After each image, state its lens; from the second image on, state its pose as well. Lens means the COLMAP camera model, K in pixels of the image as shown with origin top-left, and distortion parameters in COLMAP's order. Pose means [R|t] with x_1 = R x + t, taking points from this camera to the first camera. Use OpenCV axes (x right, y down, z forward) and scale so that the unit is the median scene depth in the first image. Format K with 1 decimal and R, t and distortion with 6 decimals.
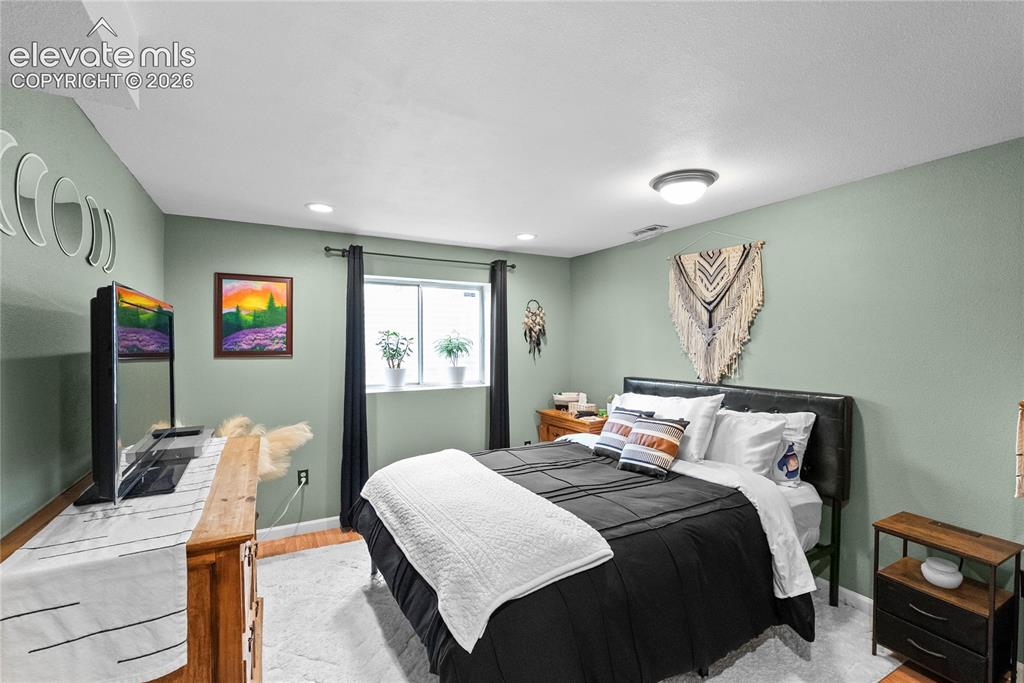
lens RADIAL K [[455.3, 0, 507.8], [0, 455.3, 343.7], [0, 0, 1]] dist [-0.009228, -0.001996]
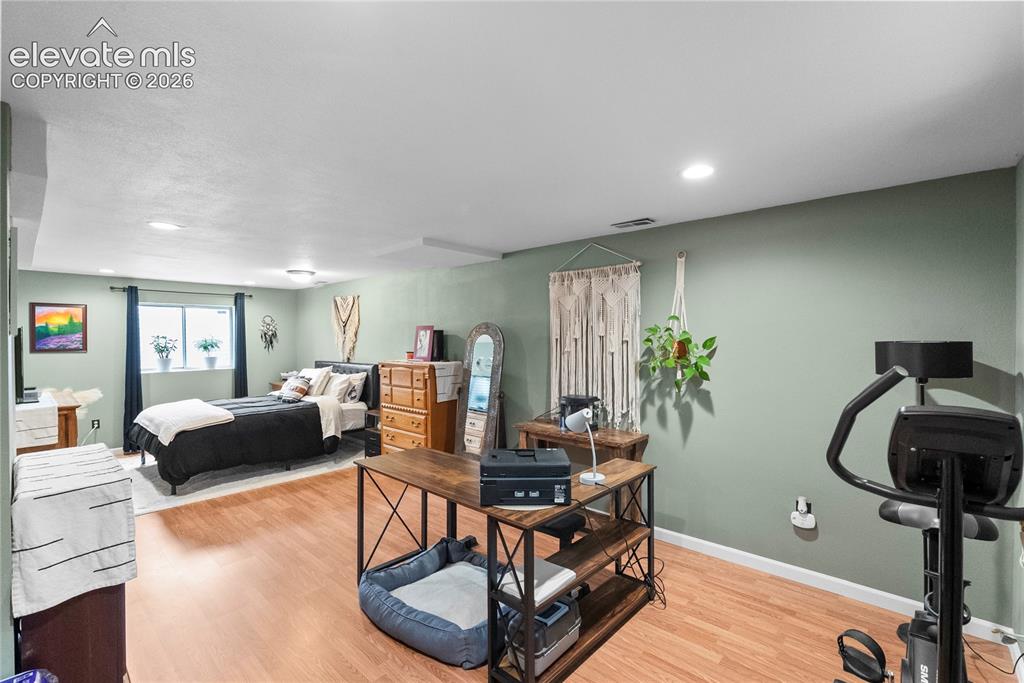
lens RADIAL K [[455.3, 0, 519.8], [0, 455.3, 340.3], [0, 0, 1]] dist [-0.009228, -0.001996]
pose [[0.941169, -0.006823, 0.337868, 0.459718], [0.004510, 0.999961, 0.007631, -0.020097], [-0.337907, -0.005659, 0.941162, -1.086587]]
